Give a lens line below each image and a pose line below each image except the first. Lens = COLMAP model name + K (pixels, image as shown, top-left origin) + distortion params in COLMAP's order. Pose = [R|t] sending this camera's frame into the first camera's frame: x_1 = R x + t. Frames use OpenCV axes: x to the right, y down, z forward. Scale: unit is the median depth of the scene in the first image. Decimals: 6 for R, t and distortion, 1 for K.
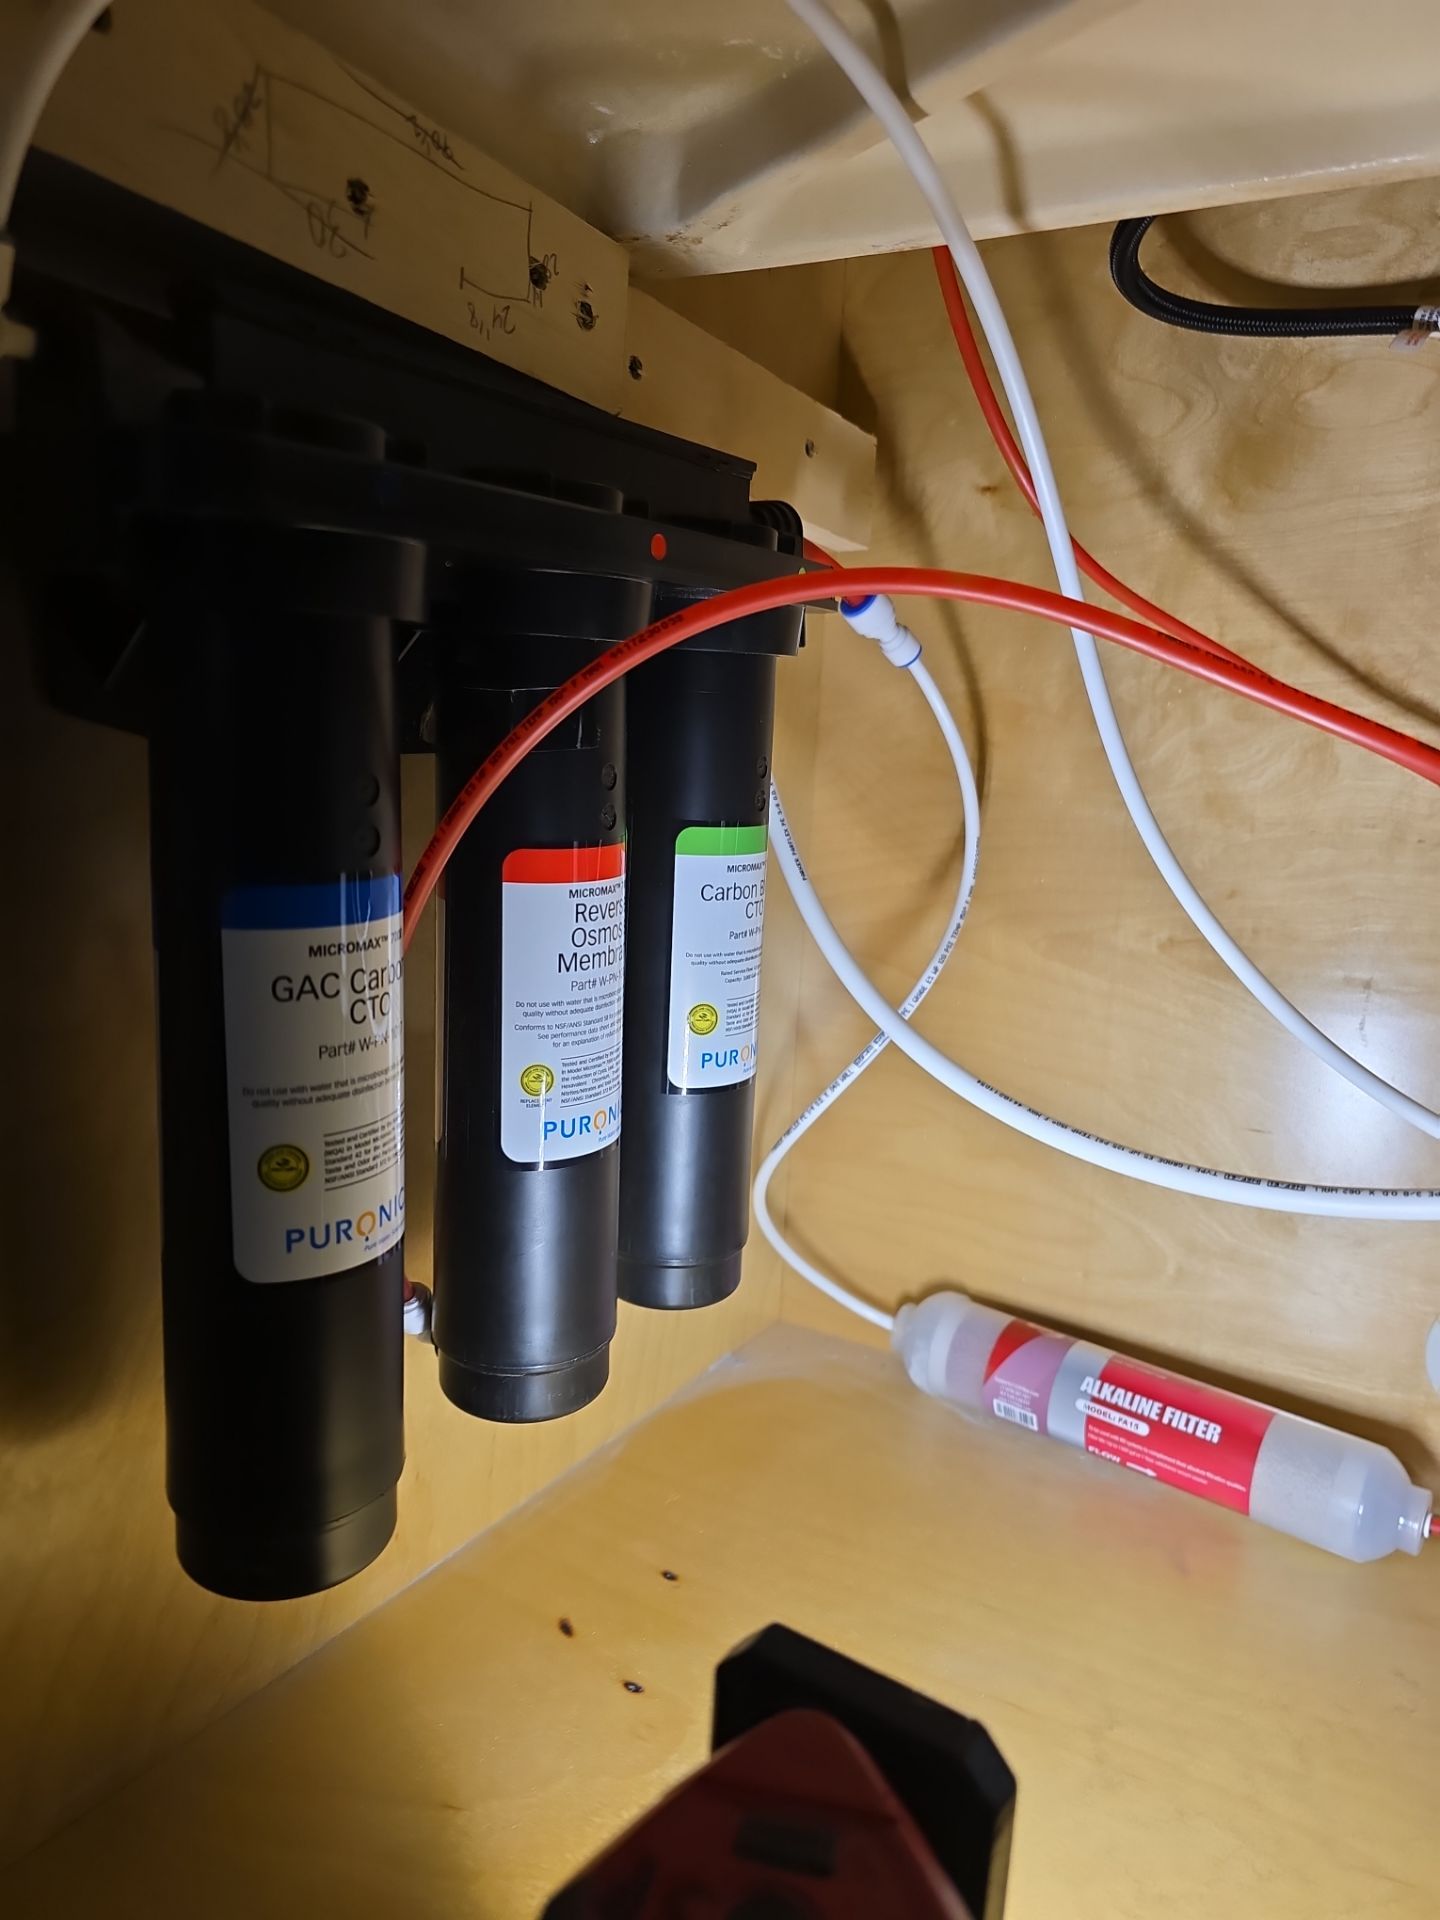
lens RADIAL K [[1302.0, 0, 726.0], [0, 1302.0, 949.6], [0, 0, 1]] dist [0.029145, -0.034156]
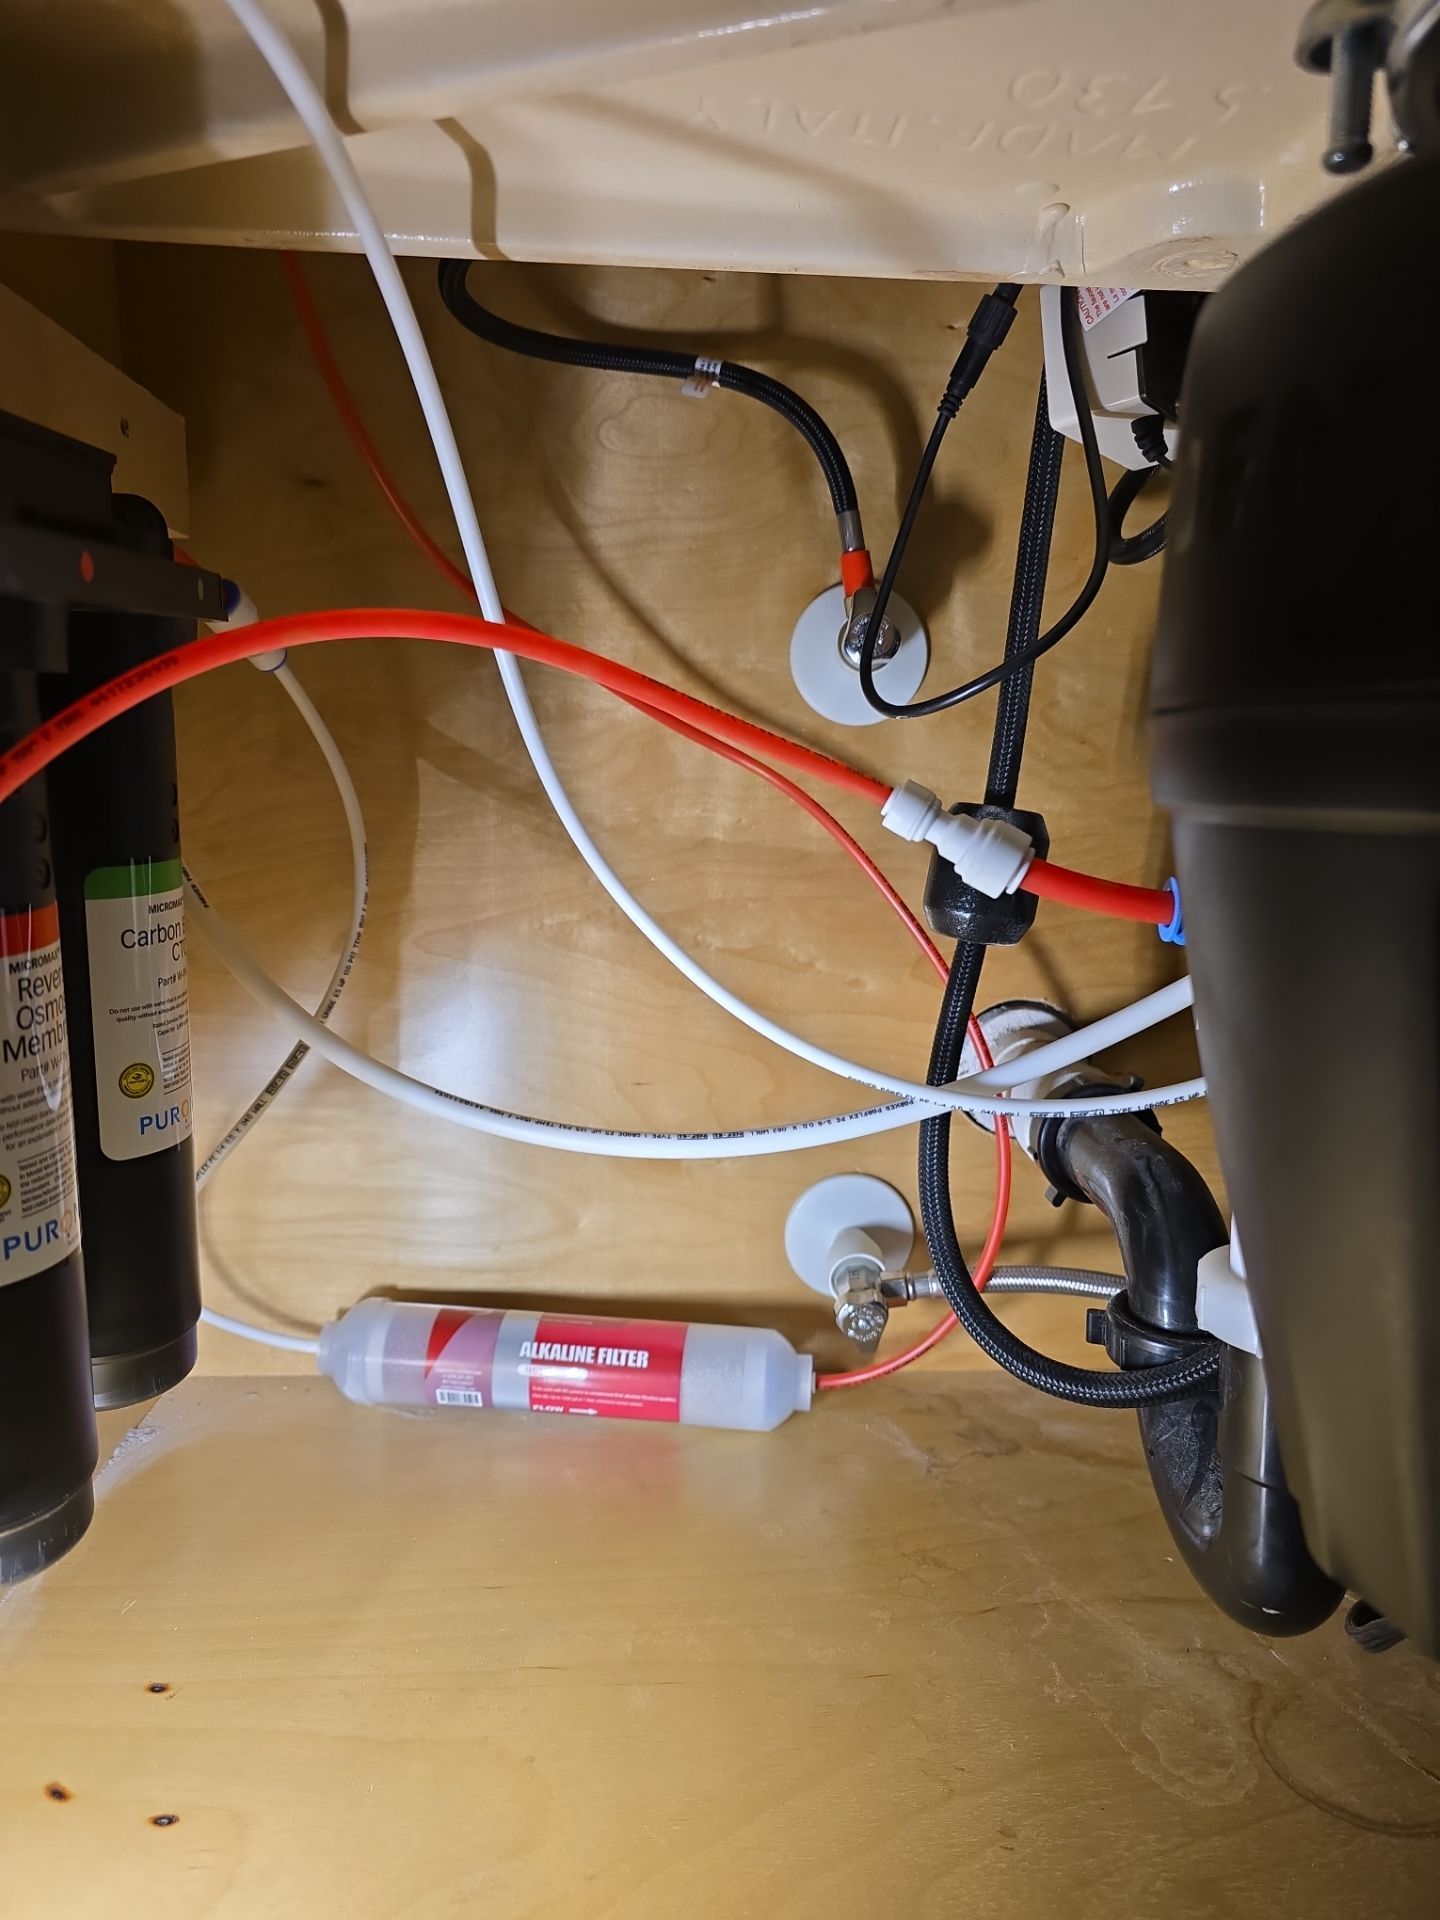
lens RADIAL K [[1302.0, 0, 711.0], [0, 1302.0, 950.1], [0, 0, 1]] dist [0.029145, -0.034156]
pose [[0.838245, -0.123572, 0.531108, -0.180736], [0.107855, 0.992315, 0.060653, -0.055416], [-0.534522, 0.006440, 0.845130, 0.033177]]
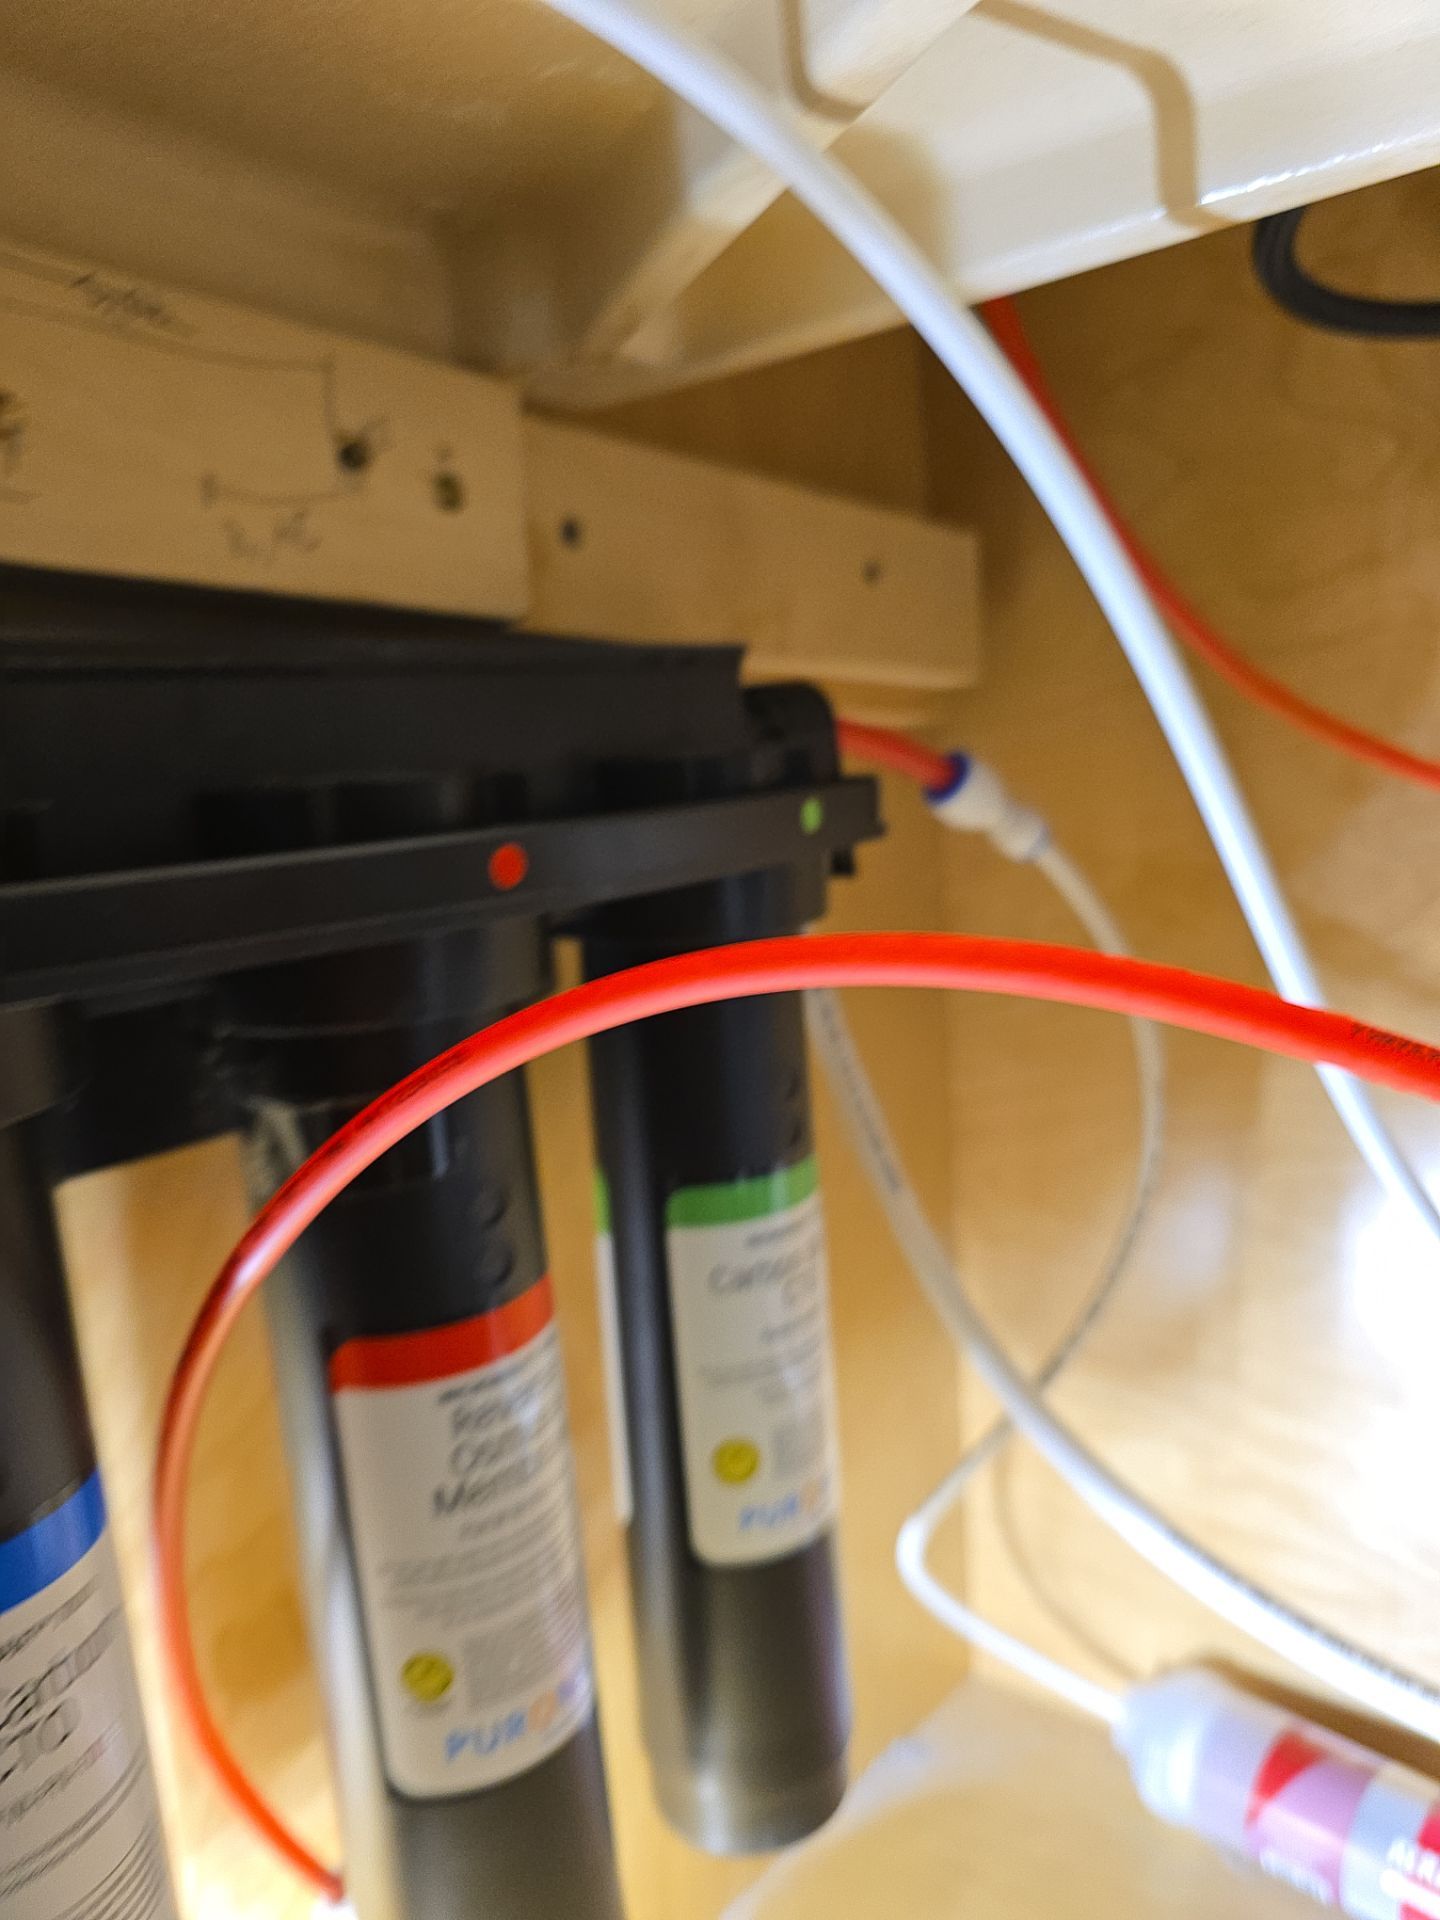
lens RADIAL K [[1359.8, 0, 752.5], [0, 1359.8, 961.1], [0, 0, 1]] dist [-0.004210, -0.013188]
pose [[0.981787, -0.093712, -0.165263, 0.155488], [0.088903, 0.995380, -0.036274, -0.210924], [0.167899, 0.020921, 0.985582, 0.346915]]
